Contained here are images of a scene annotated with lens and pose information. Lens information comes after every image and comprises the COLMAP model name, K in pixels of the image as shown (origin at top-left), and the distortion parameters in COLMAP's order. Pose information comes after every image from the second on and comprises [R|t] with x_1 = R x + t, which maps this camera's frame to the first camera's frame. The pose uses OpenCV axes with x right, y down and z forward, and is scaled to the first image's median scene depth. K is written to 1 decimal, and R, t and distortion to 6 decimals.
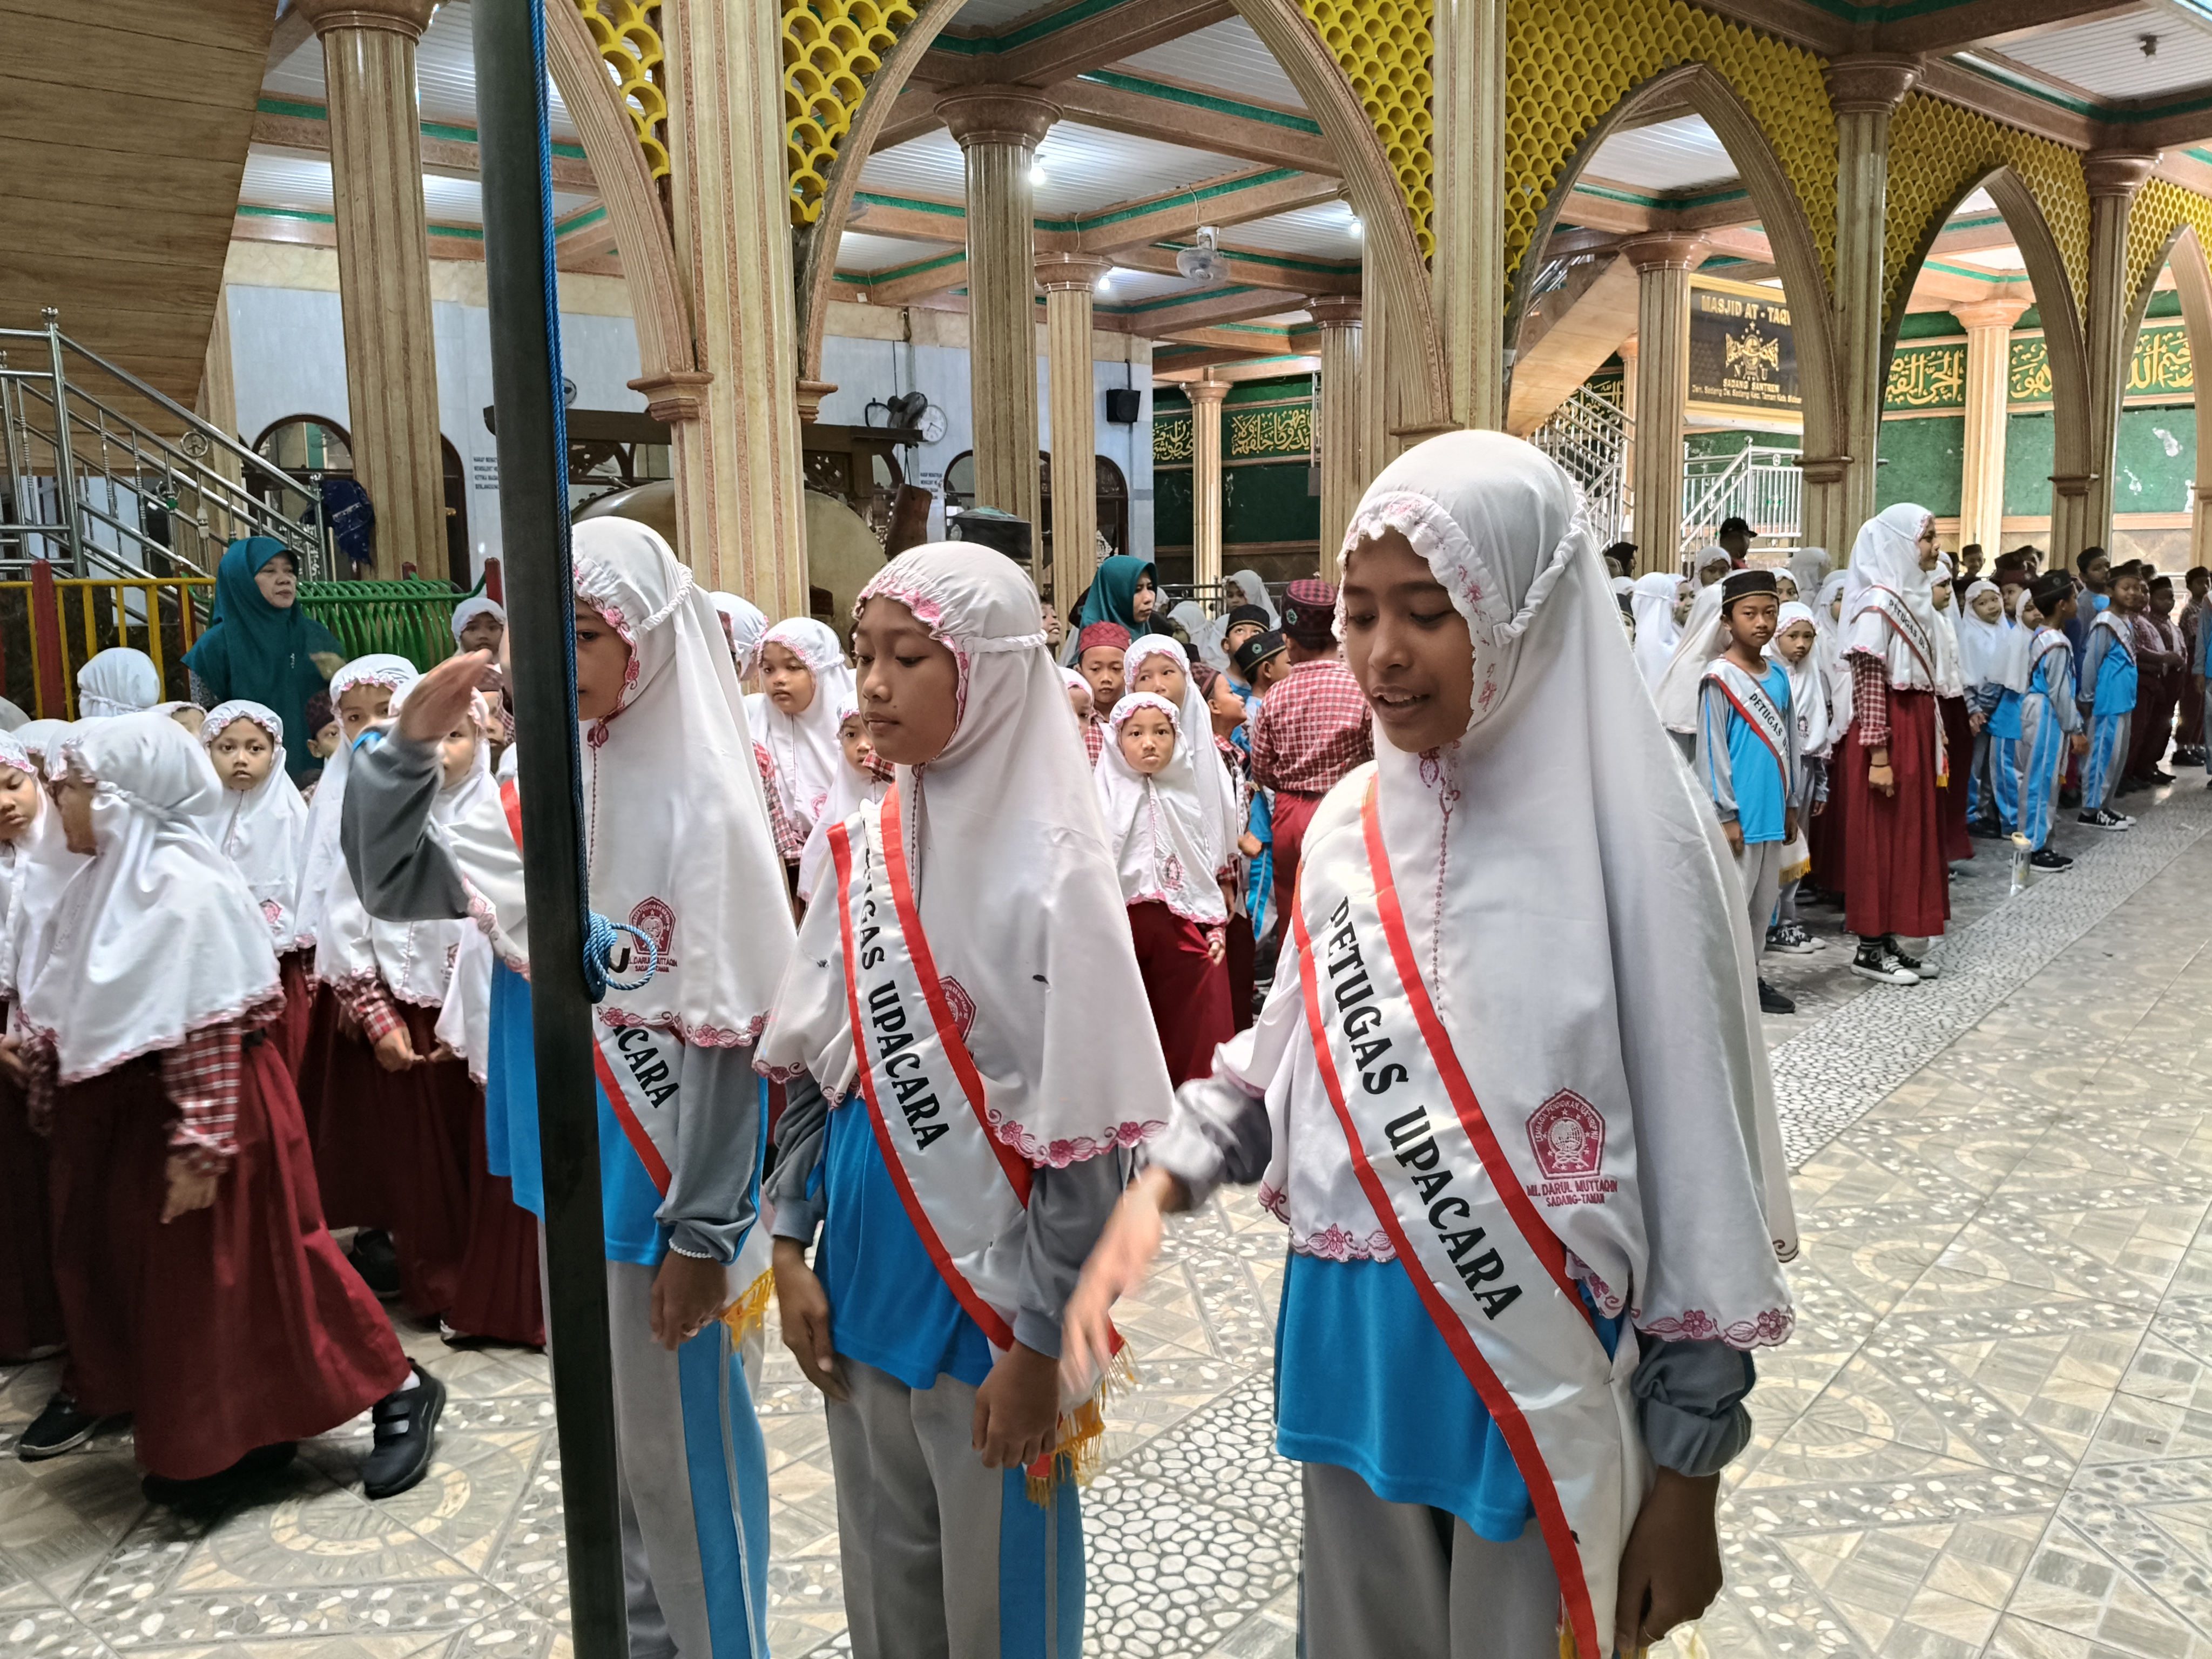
lens RADIAL K [[1764.3, 0, 1111.5], [0, 1764.3, 829.4], [0, 0, 1]] dist [0.015099, -0.049991]
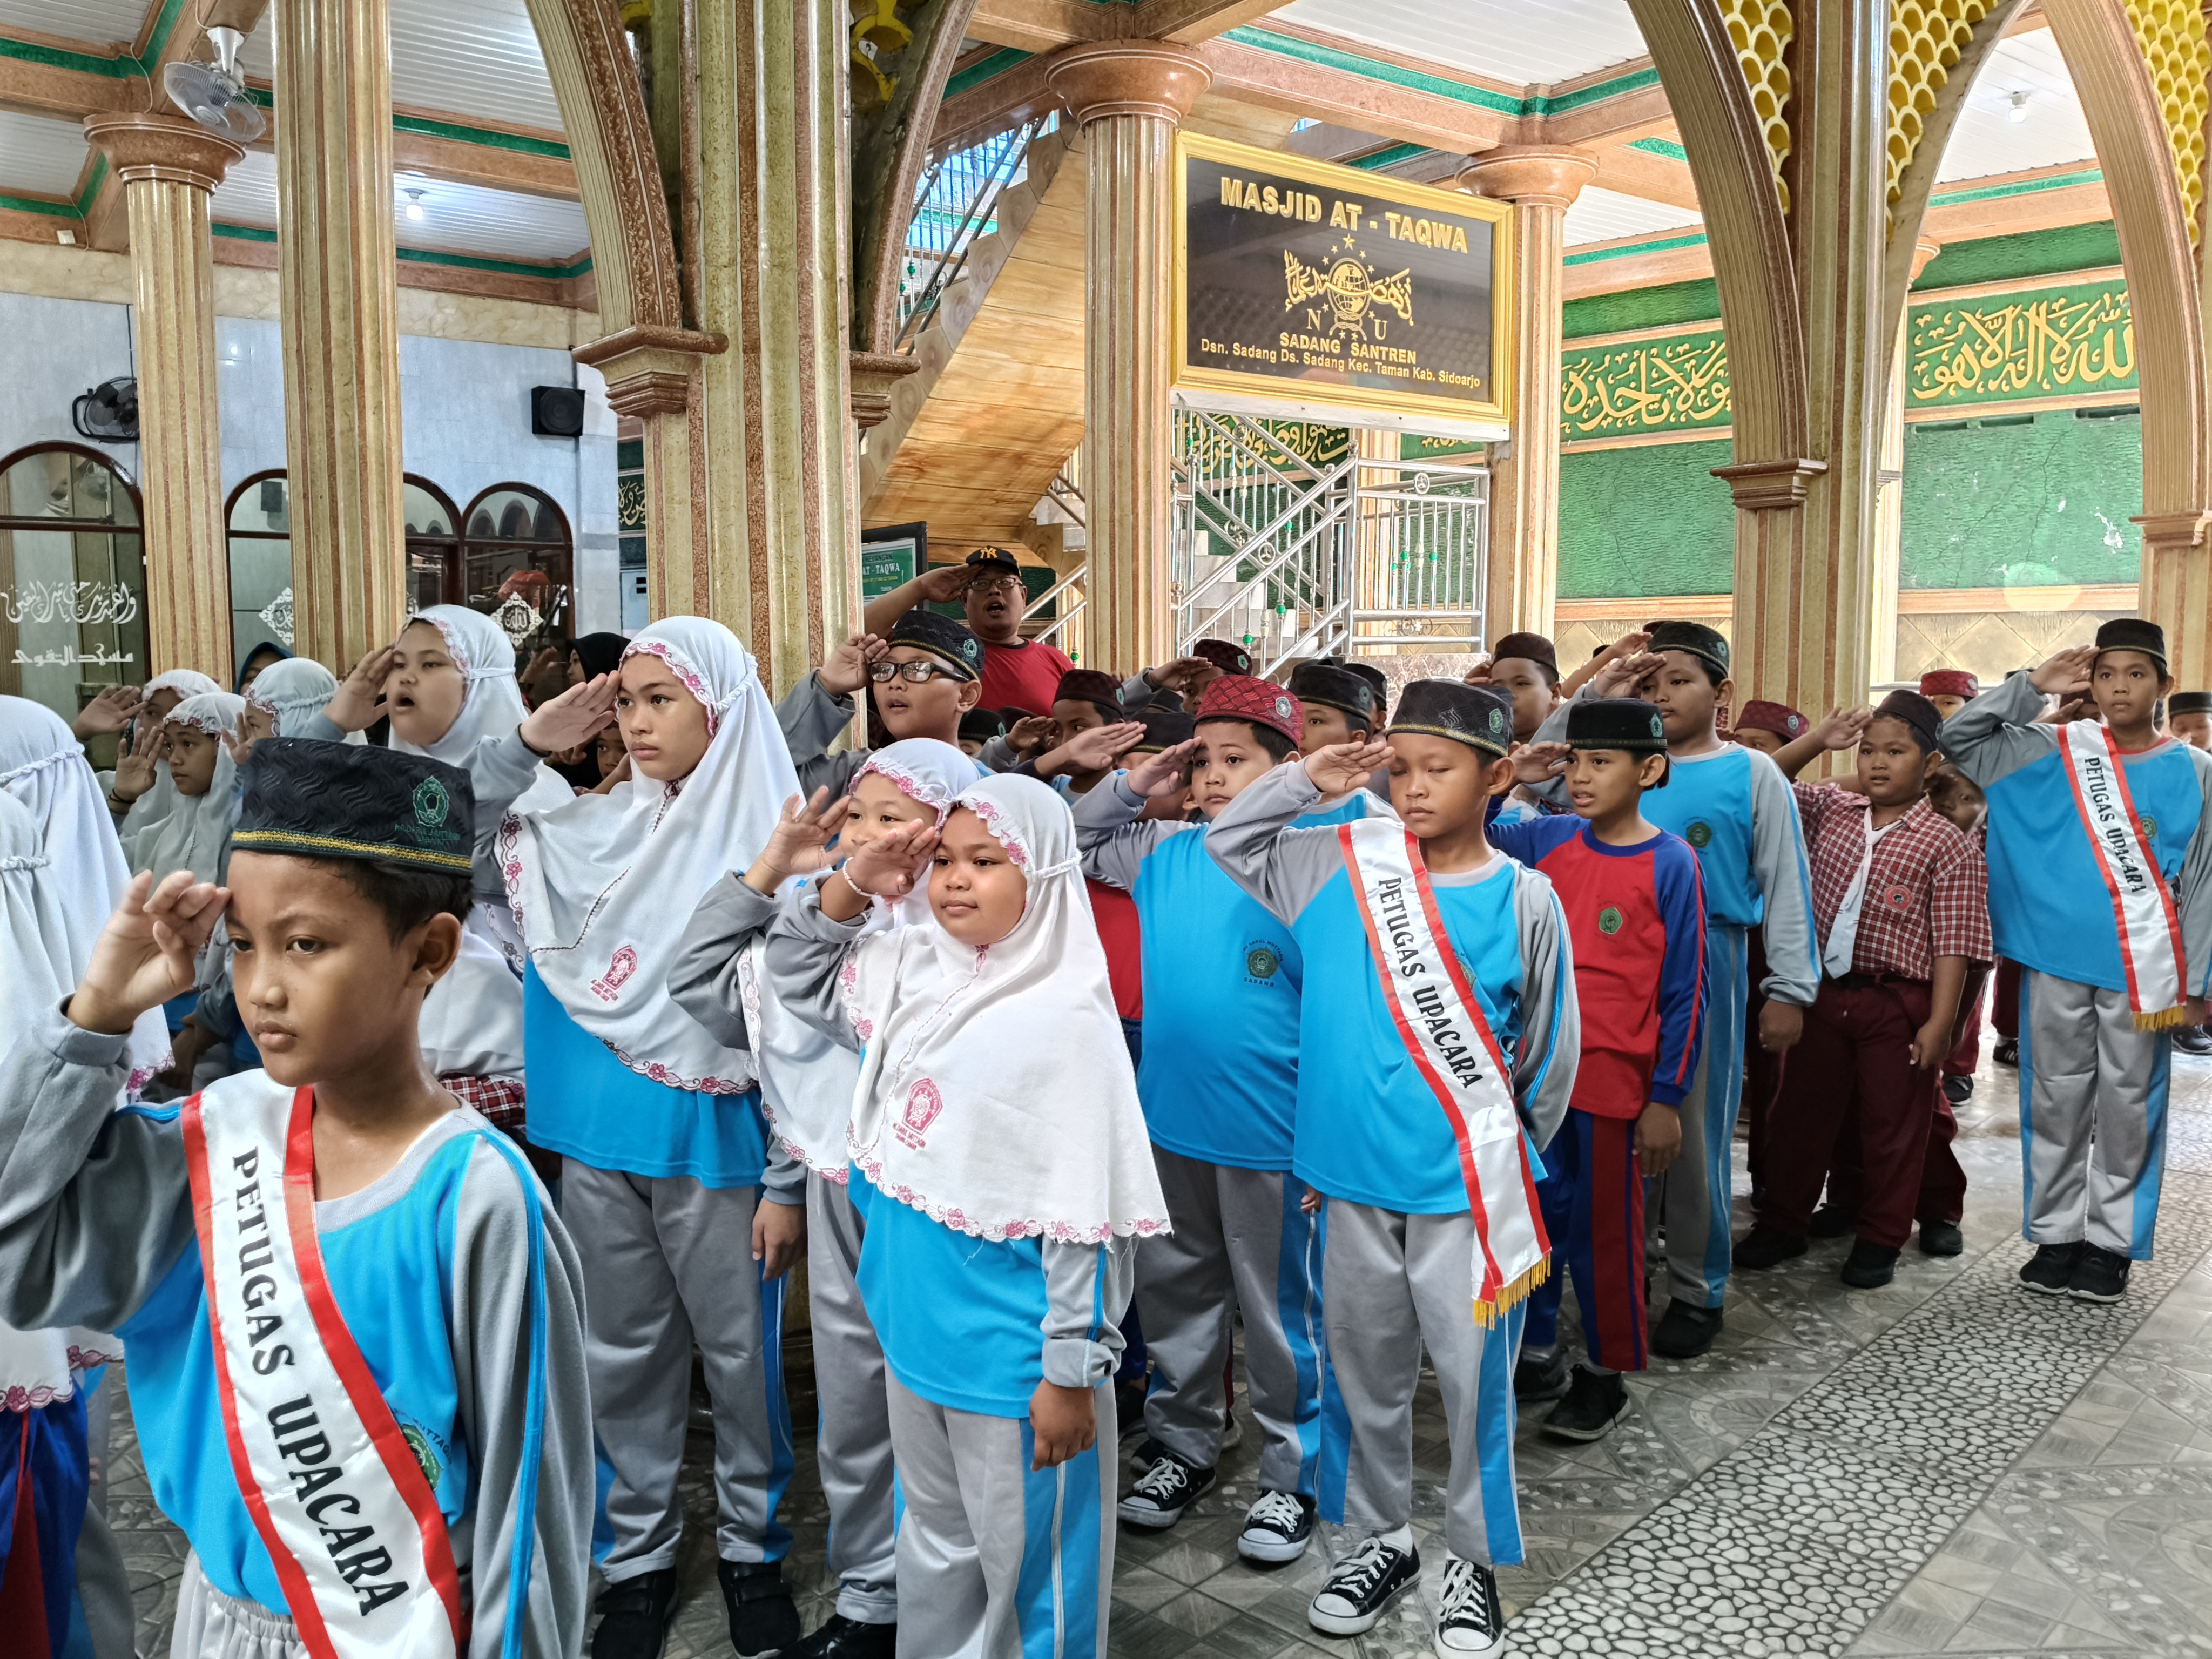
lens RADIAL K [[1764.3, 0, 1154.5], [0, 1764.3, 837.9], [0, 0, 1]] dist [0.015099, -0.049991]
pose [[0.999089, 0.011330, -0.041134, 0.636904], [-0.012903, 0.999188, -0.038181, -0.141902], [0.040668, 0.038677, 0.998424, 0.861956]]
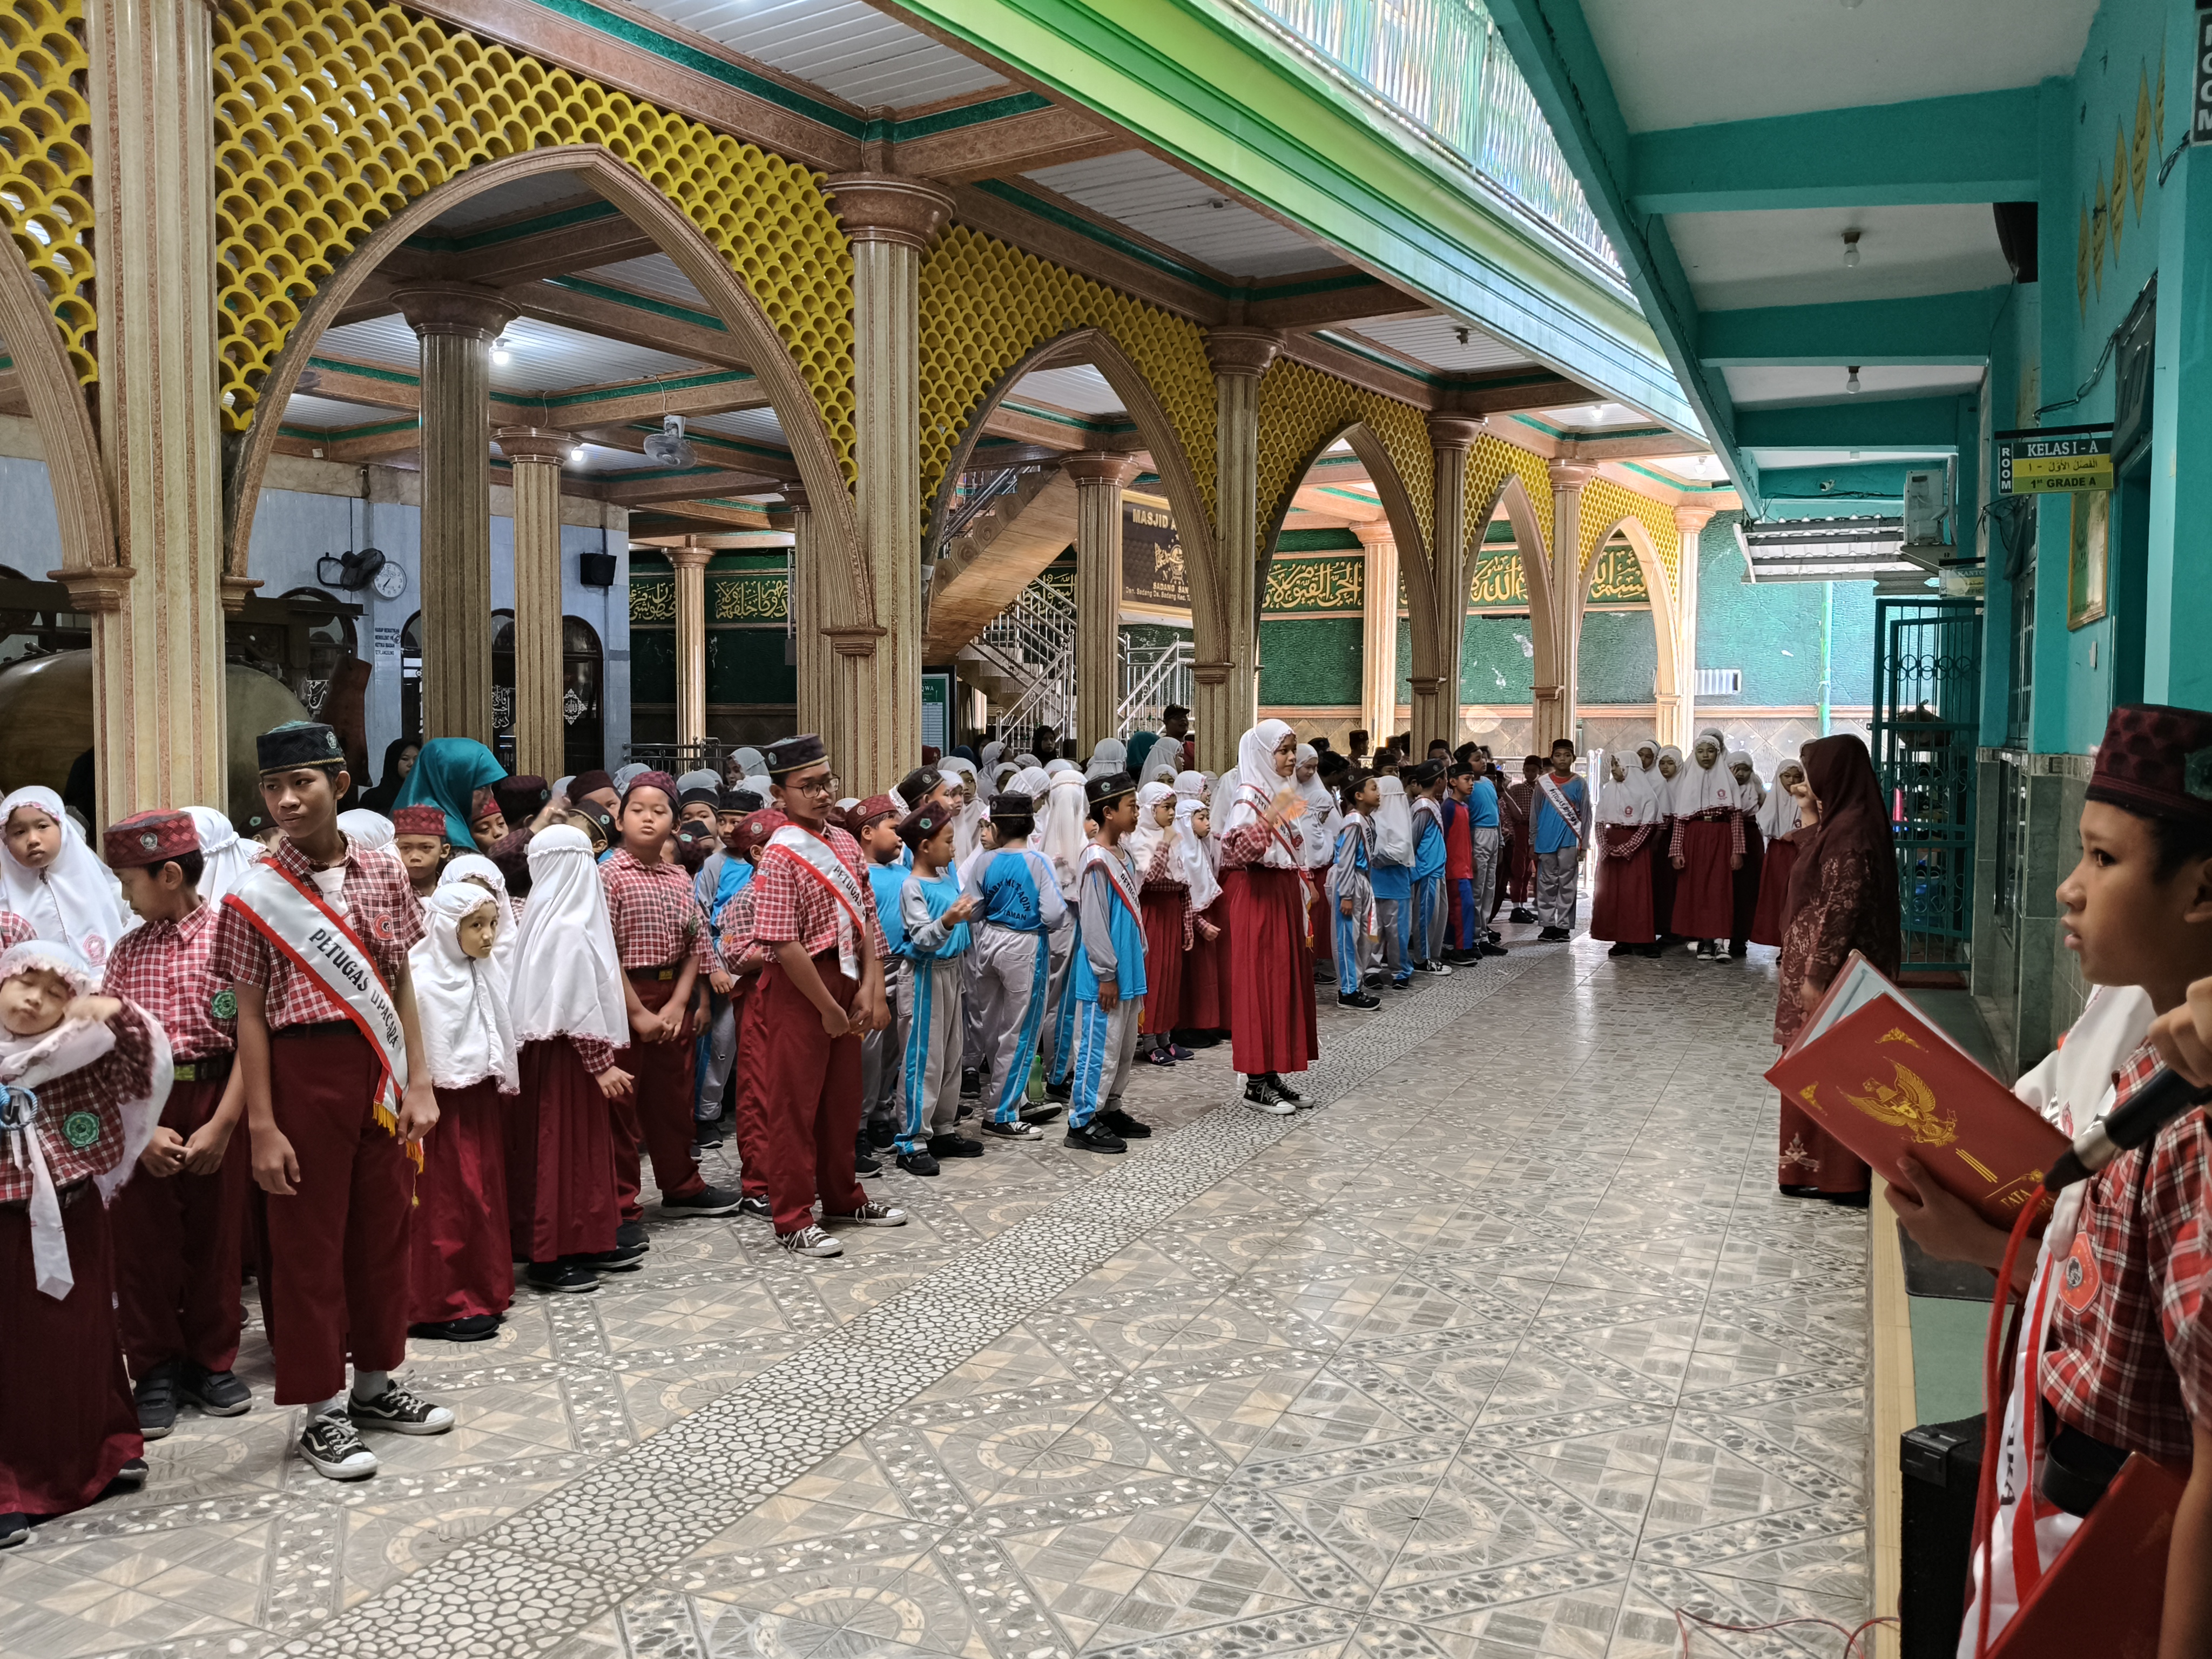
lens RADIAL K [[1764.3, 0, 1148.4], [0, 1764.3, 842.1], [0, 0, 1]] dist [0.015099, -0.049991]
pose [[0.956918, 0.005966, 0.290296, 0.035237], [0.017115, 0.996892, -0.076904, -0.004262], [-0.289853, 0.078559, 0.953842, -0.118187]]
